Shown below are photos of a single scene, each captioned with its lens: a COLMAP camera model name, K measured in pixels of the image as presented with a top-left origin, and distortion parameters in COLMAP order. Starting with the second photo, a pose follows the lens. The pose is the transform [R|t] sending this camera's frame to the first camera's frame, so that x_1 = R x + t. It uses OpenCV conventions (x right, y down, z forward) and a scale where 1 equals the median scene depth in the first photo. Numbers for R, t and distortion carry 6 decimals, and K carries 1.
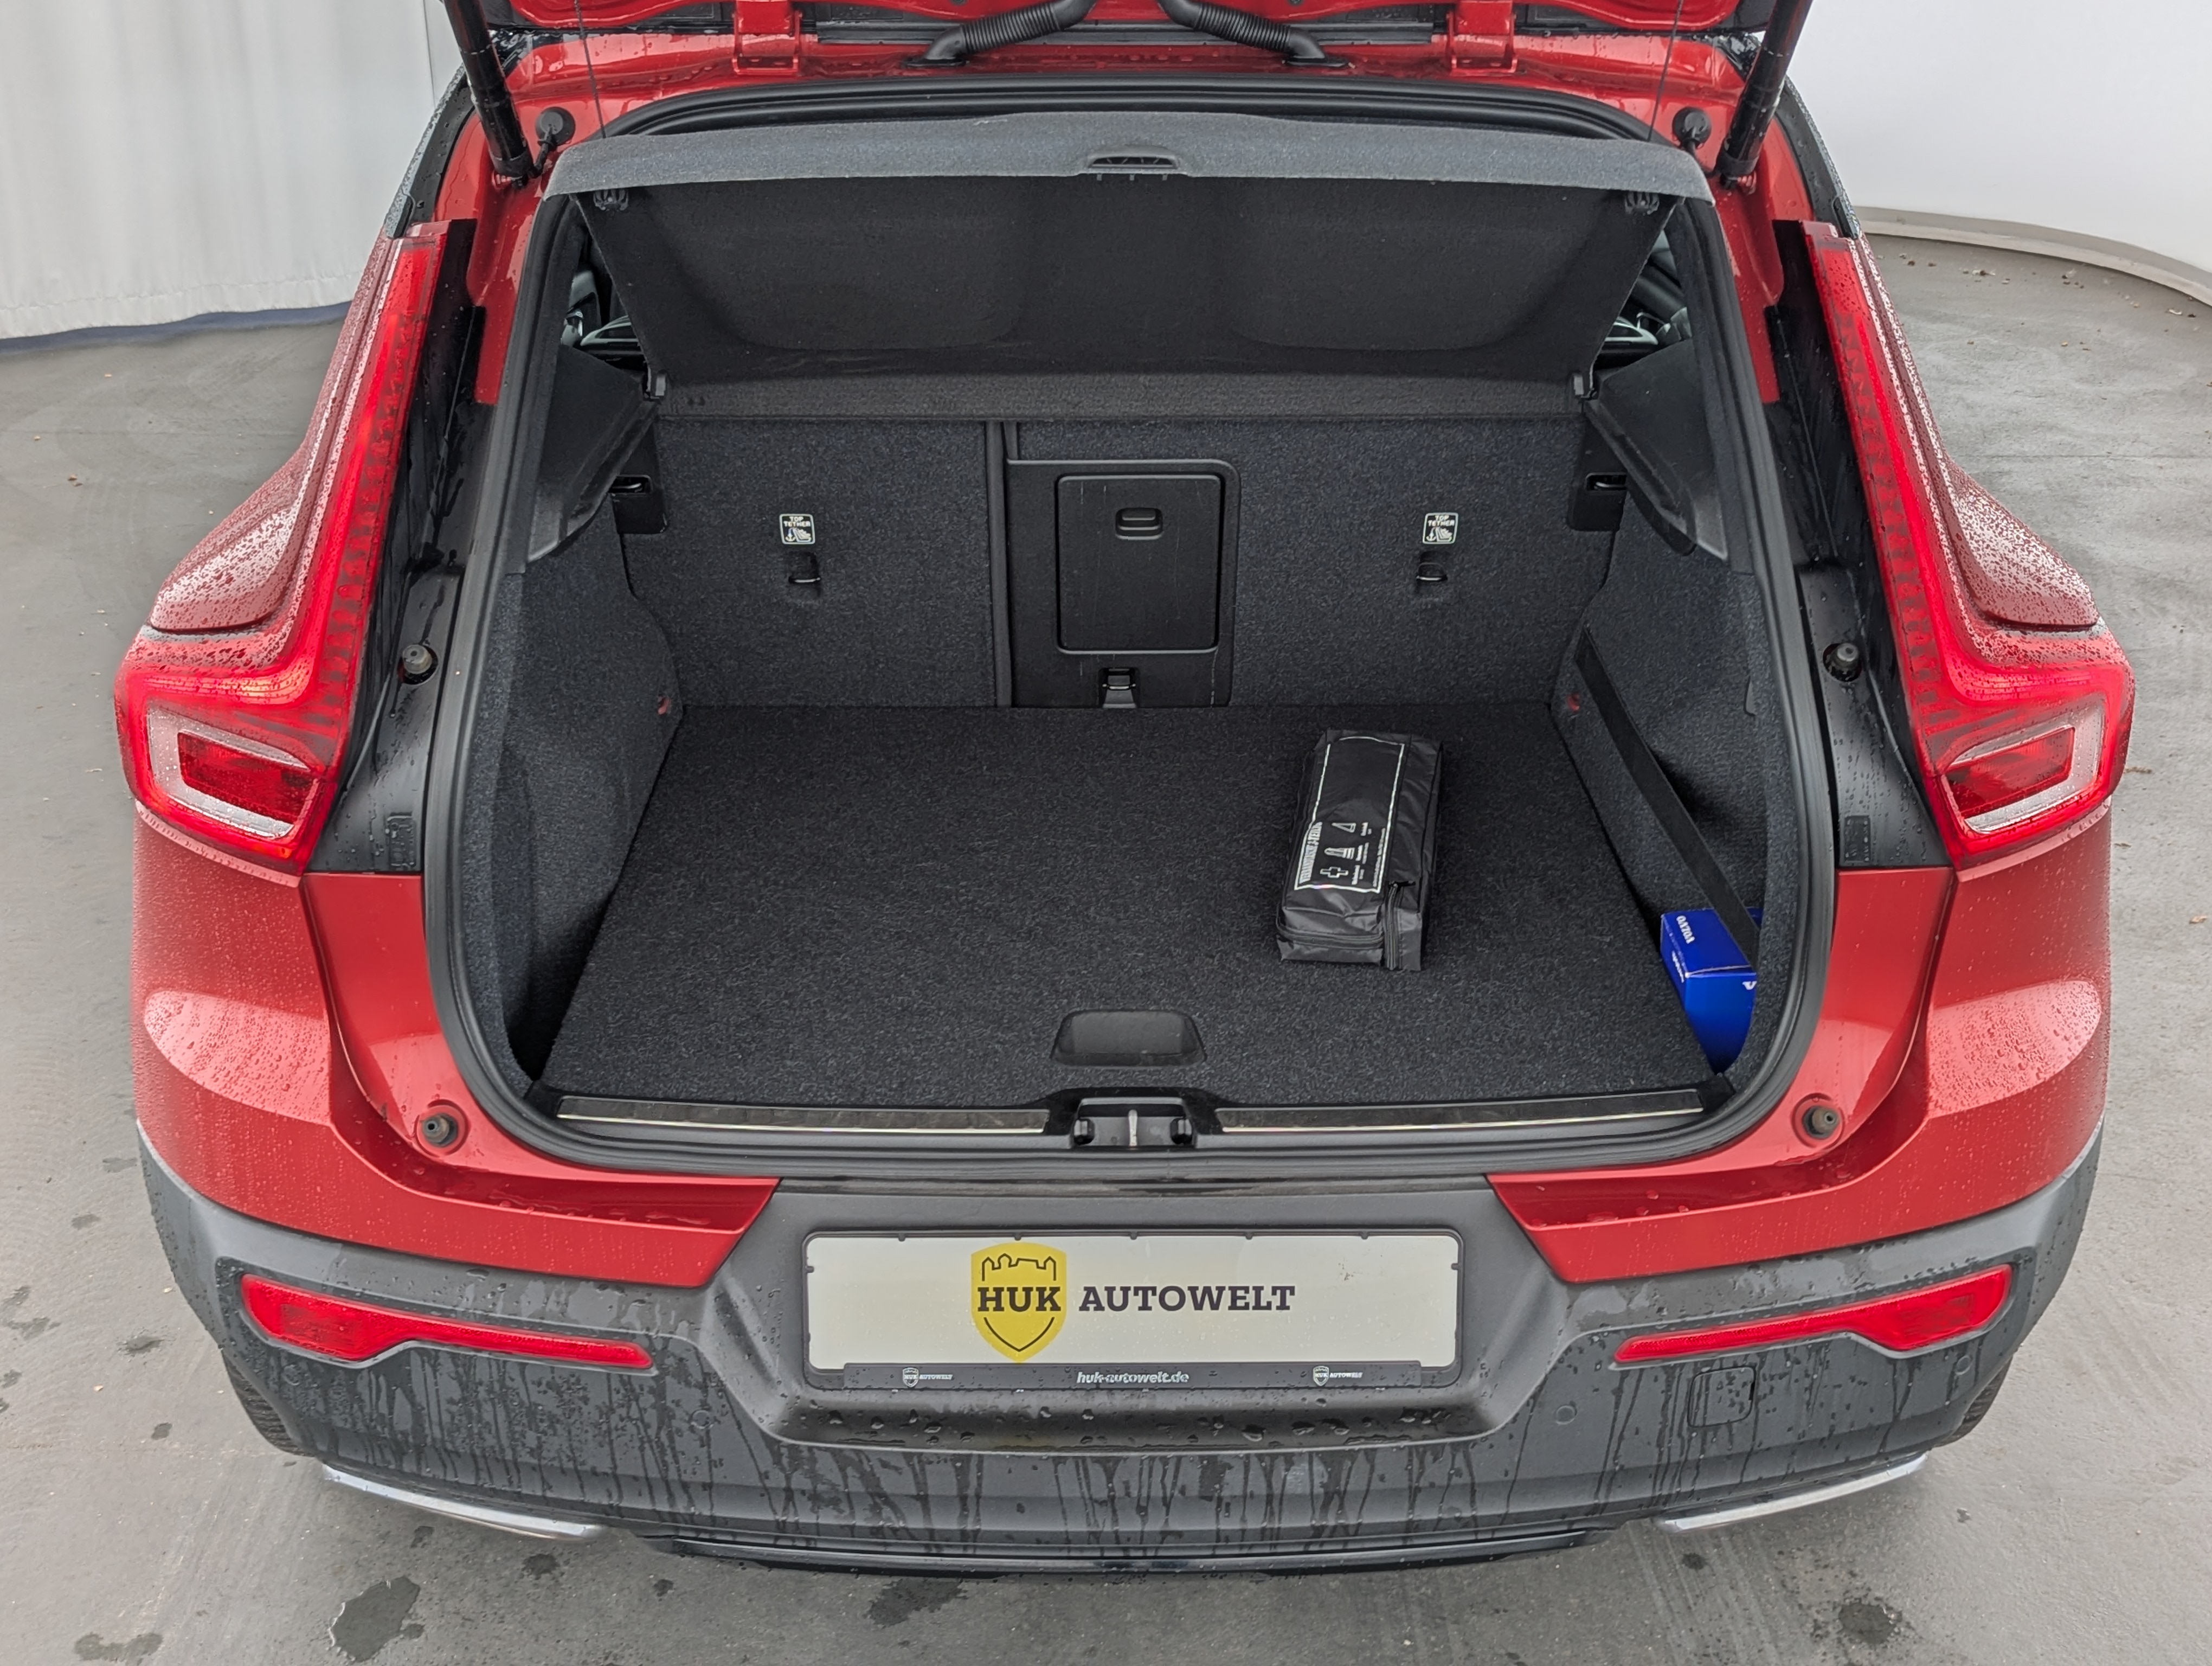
lens RADIAL K [[2216.4, 0, 1090.6], [0, 2216.4, 706.5], [0, 0, 1]] dist [0.015639, 0.034554]
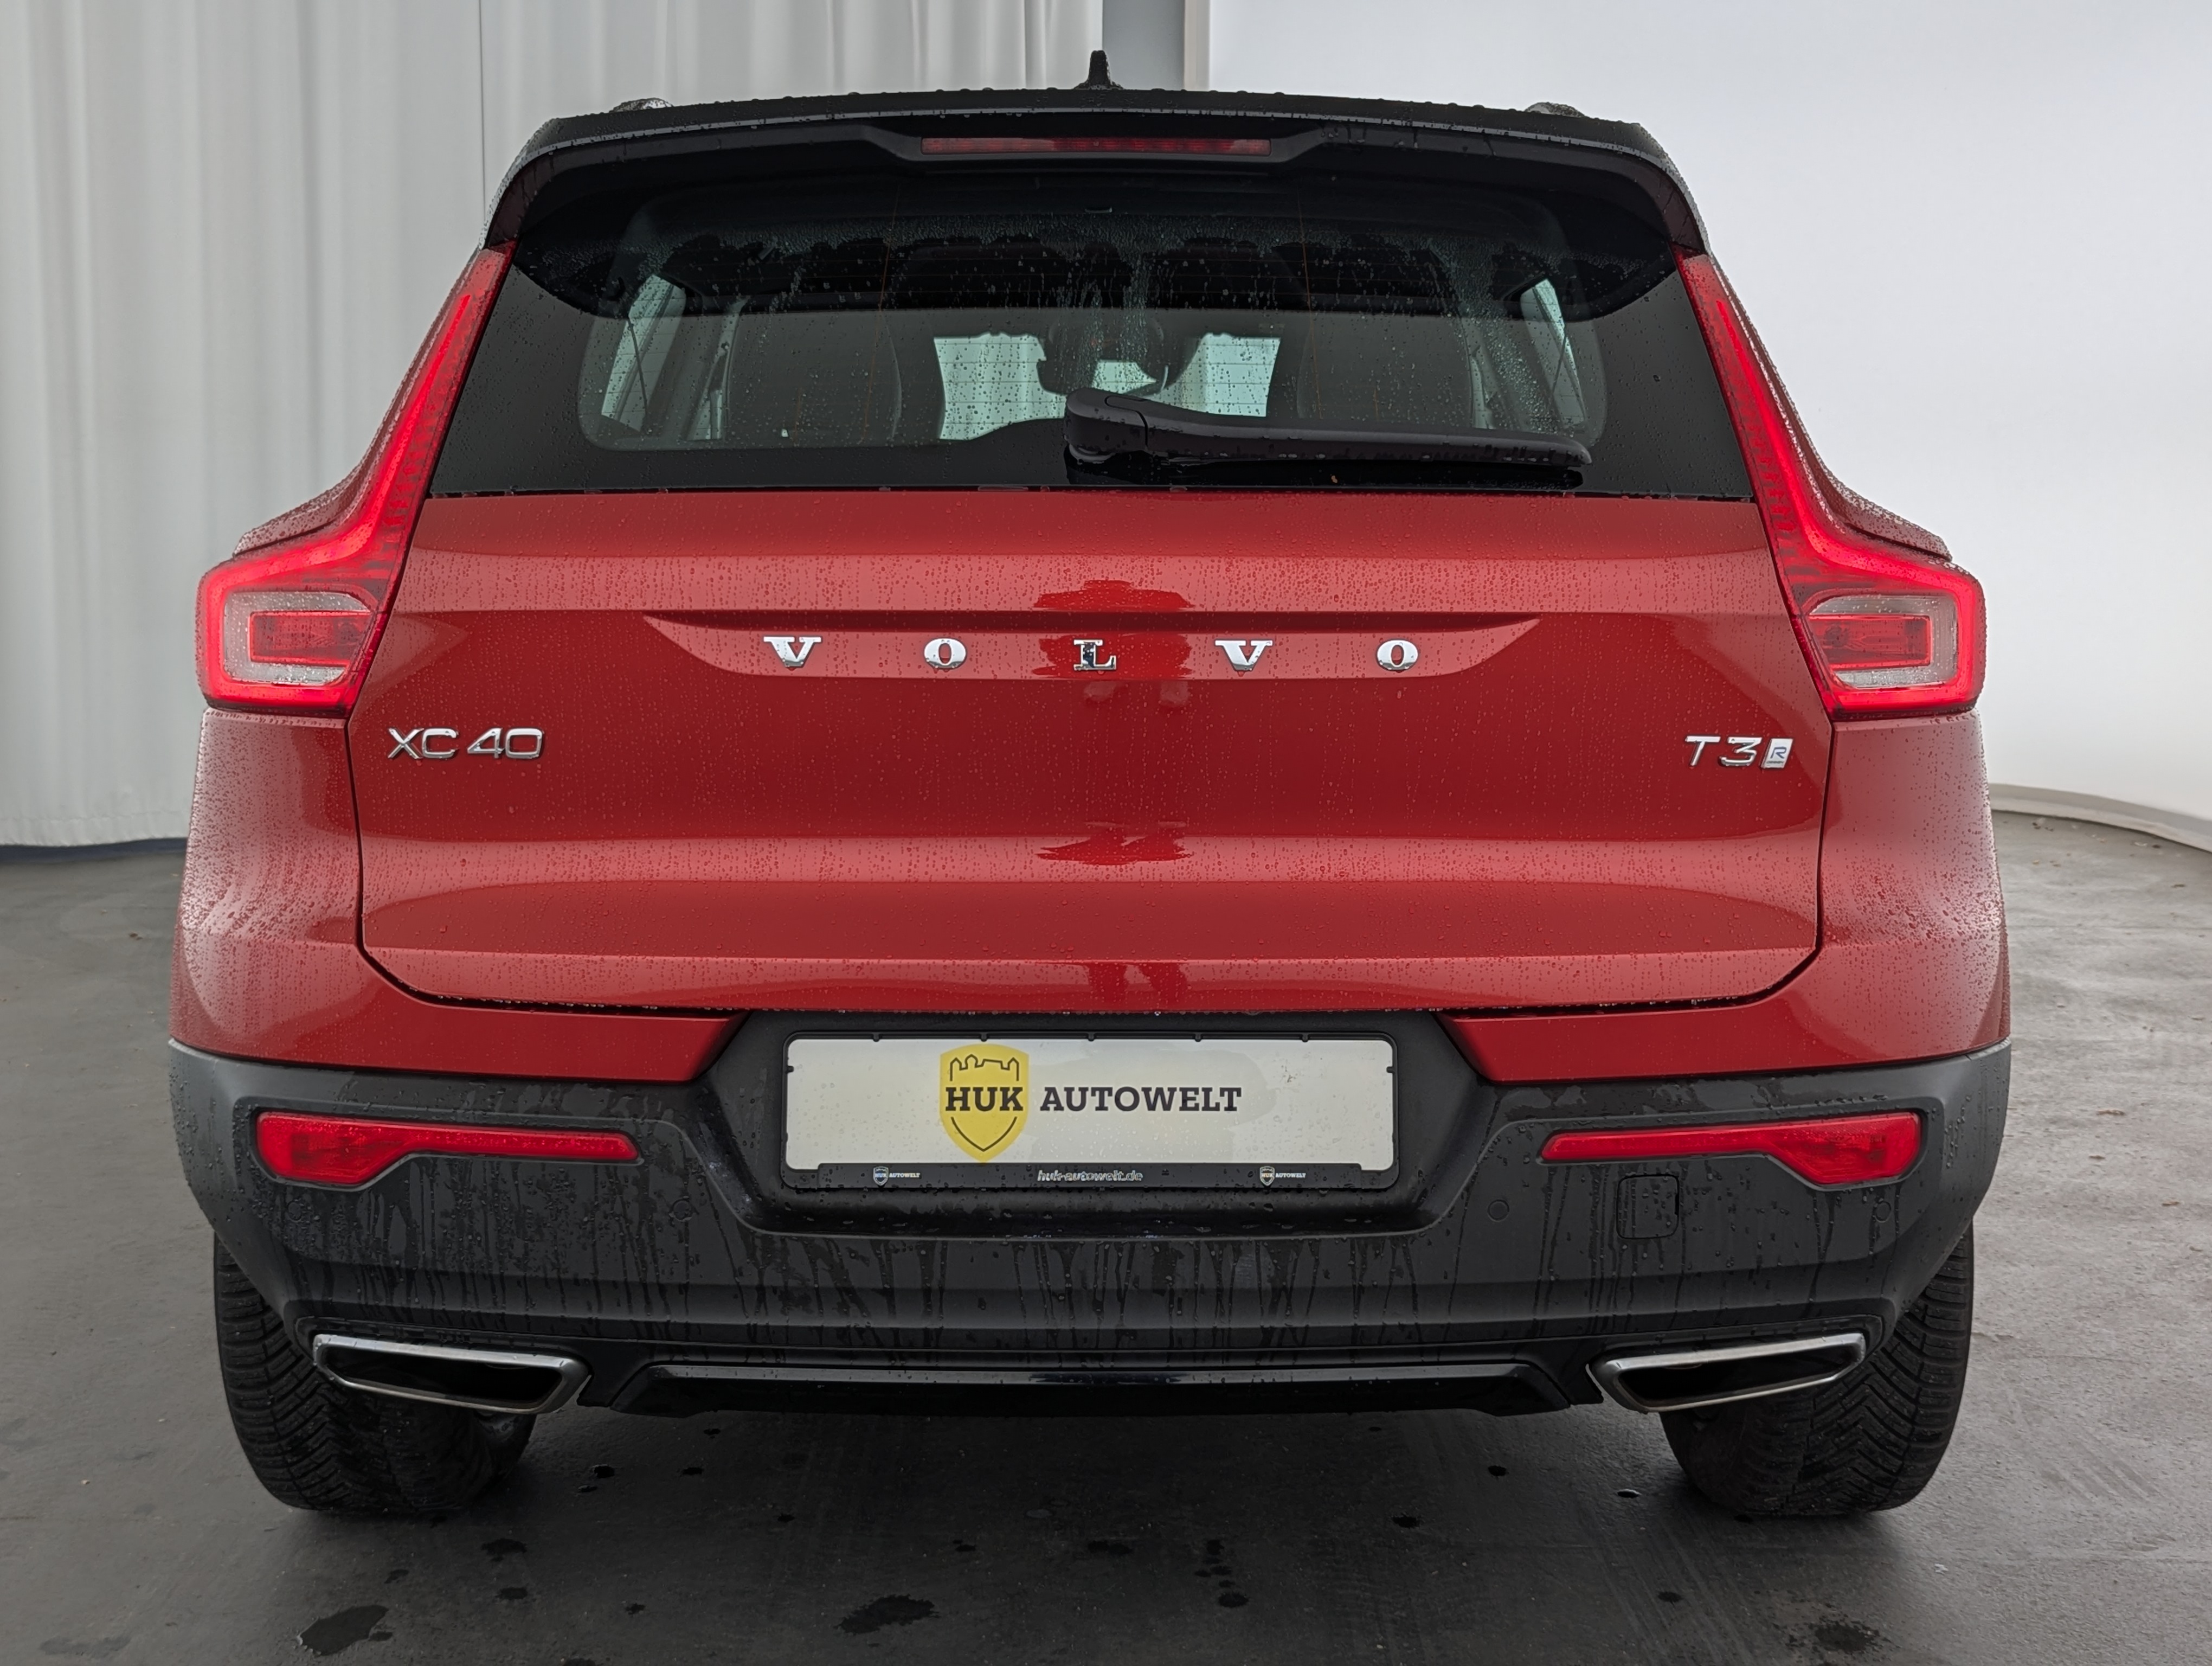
lens RADIAL K [[2163.2, 0, 1113.0], [0, 2163.2, 786.3], [0, 0, 1]] dist [0.045791, -0.029563]
pose [[0.999984, 0.003588, -0.004322, 0.033789], [-0.004549, 0.968635, -0.248446, 0.377938], [0.003295, 0.248461, 0.968636, -0.049301]]
